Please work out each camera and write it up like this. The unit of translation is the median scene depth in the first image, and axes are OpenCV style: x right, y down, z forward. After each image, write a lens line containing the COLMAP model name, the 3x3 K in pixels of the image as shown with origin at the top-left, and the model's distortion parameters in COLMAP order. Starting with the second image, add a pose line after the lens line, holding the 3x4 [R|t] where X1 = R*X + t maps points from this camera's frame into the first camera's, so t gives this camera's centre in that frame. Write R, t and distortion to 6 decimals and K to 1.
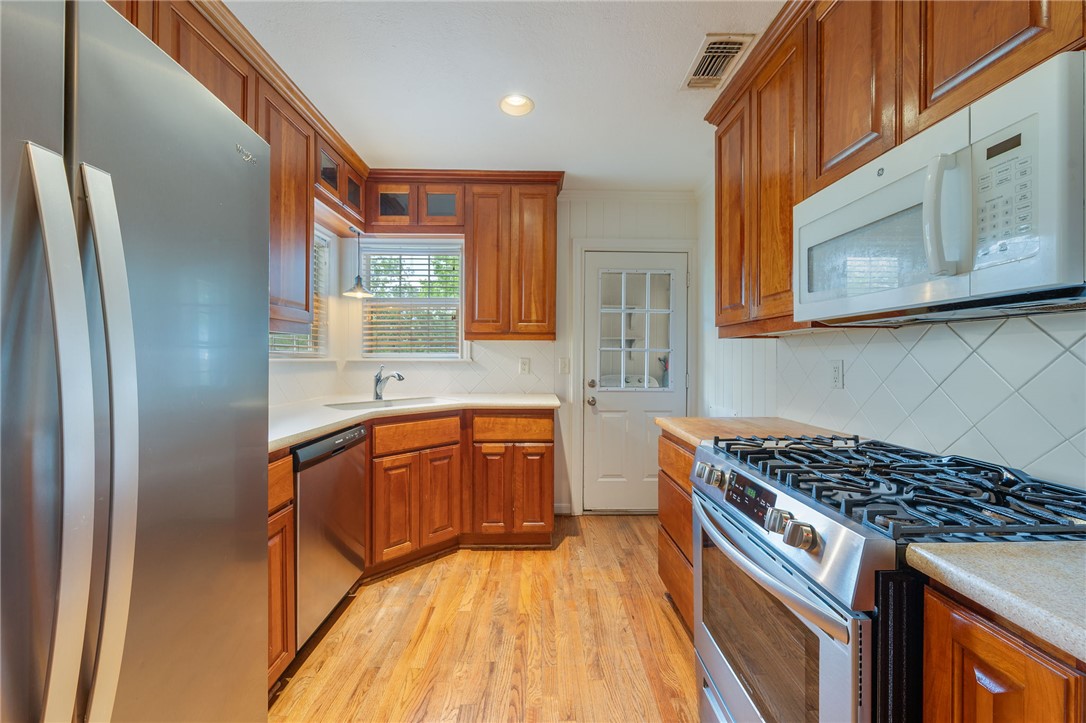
lens RADIAL K [[430.6, 0, 543.6], [0, 430.6, 359.2], [0, 0, 1]] dist [-0.000837, -0.000083]
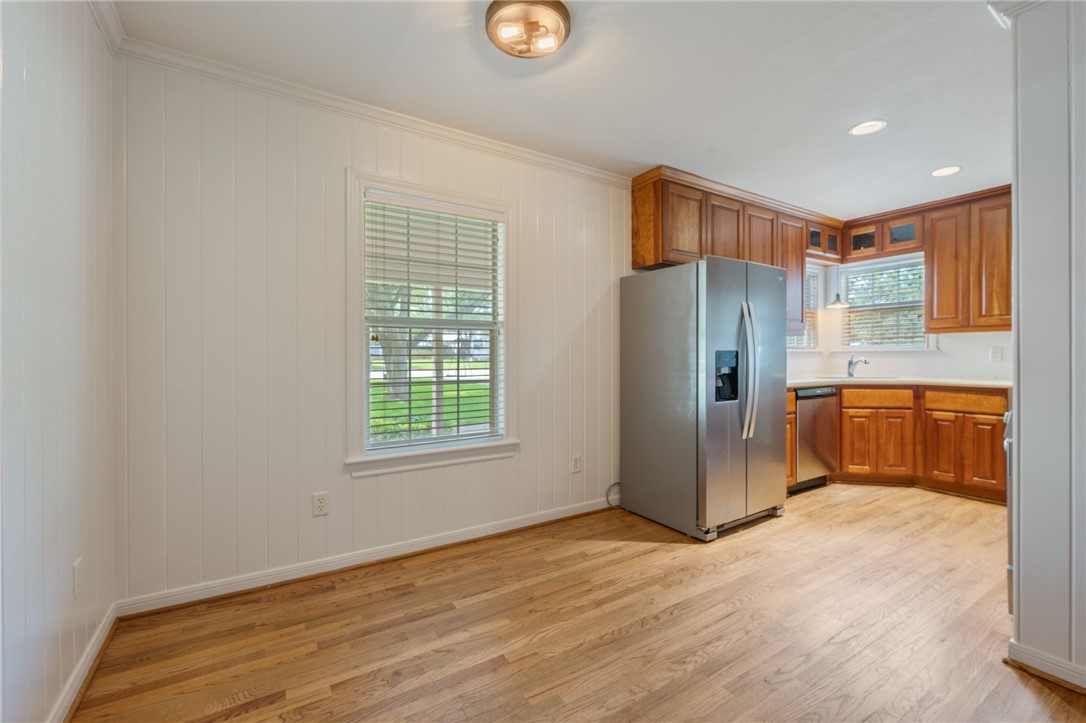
lens RADIAL K [[459.8, 0, 551.8], [0, 459.8, 357.8], [0, 0, 1]] dist [-0.002320, 0.000374]
pose [[0.530936, -0.000528, -0.847412, 0.437098], [0.004904, 0.999985, 0.002449, 0.020191], [0.847398, -0.005456, 0.530930, -0.759709]]
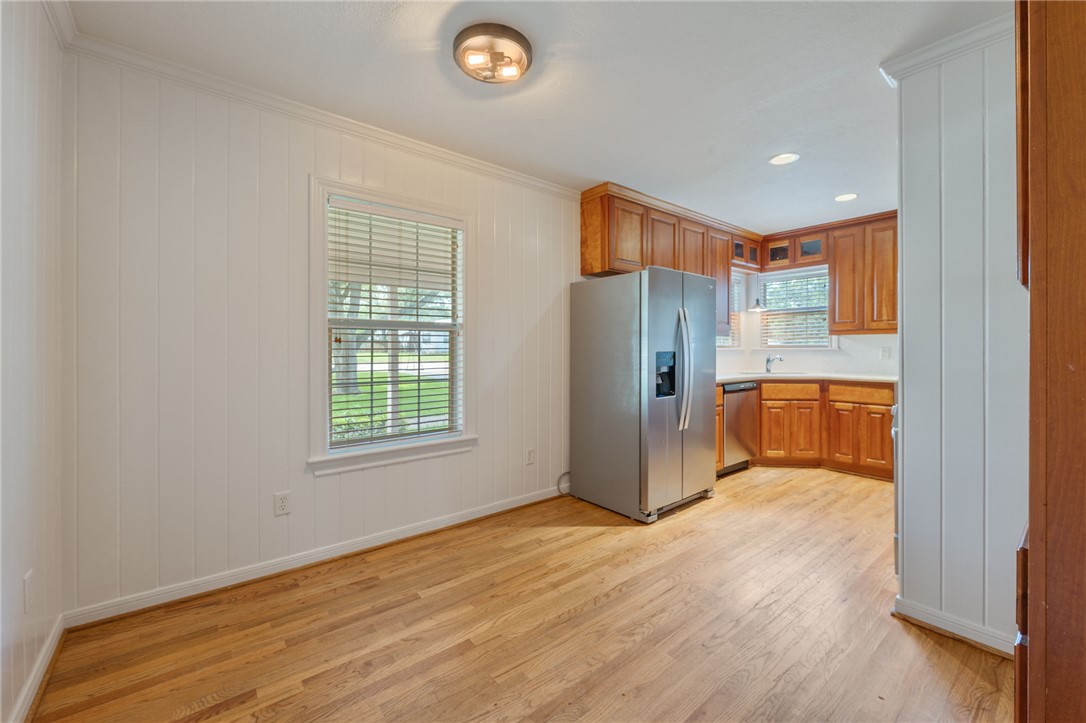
lens RADIAL K [[436.7, 0, 546.8], [0, 436.7, 350.3], [0, 0, 1]] dist [-0.000932, -0.000164]
pose [[0.622169, -0.001026, -0.782883, 0.442451], [0.003065, 0.999995, 0.001126, 0.002642], [0.782877, -0.003100, 0.622168, -0.794382]]
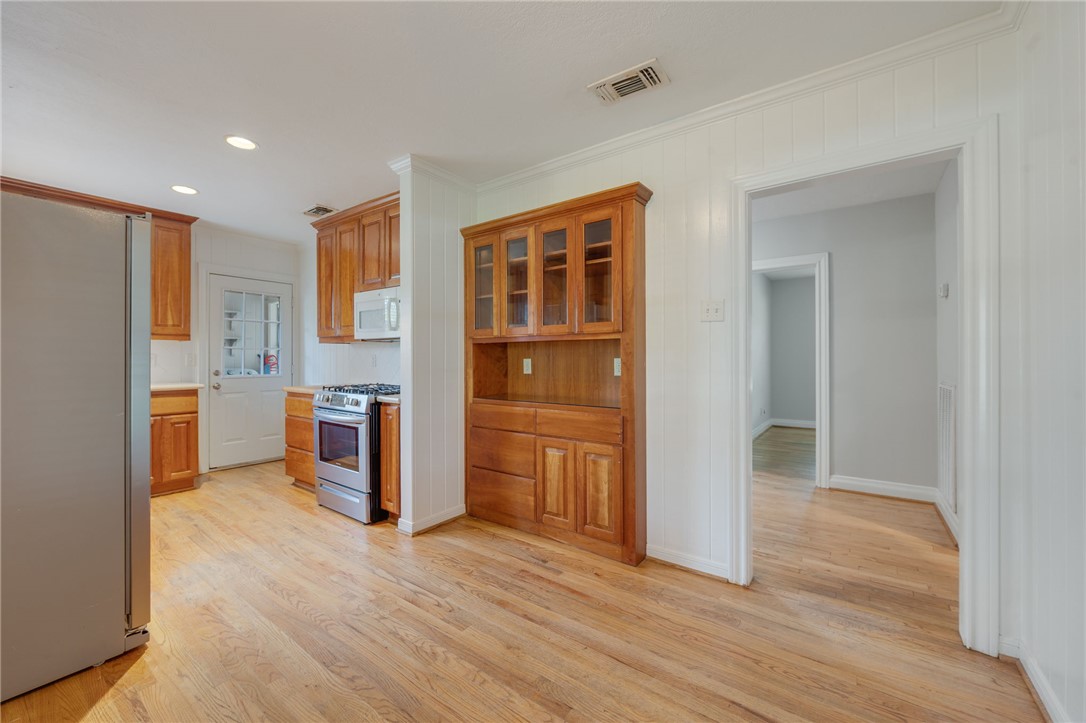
lens RADIAL K [[430.6, 0, 543.6], [0, 430.6, 359.2], [0, 0, 1]] dist [-0.000837, -0.000083]
pose [[0.610599, -0.006601, 0.791912, -0.408172], [0.003560, 0.999978, 0.005590, 0.012043], [-0.791932, -0.000595, 0.610609, -0.780393]]
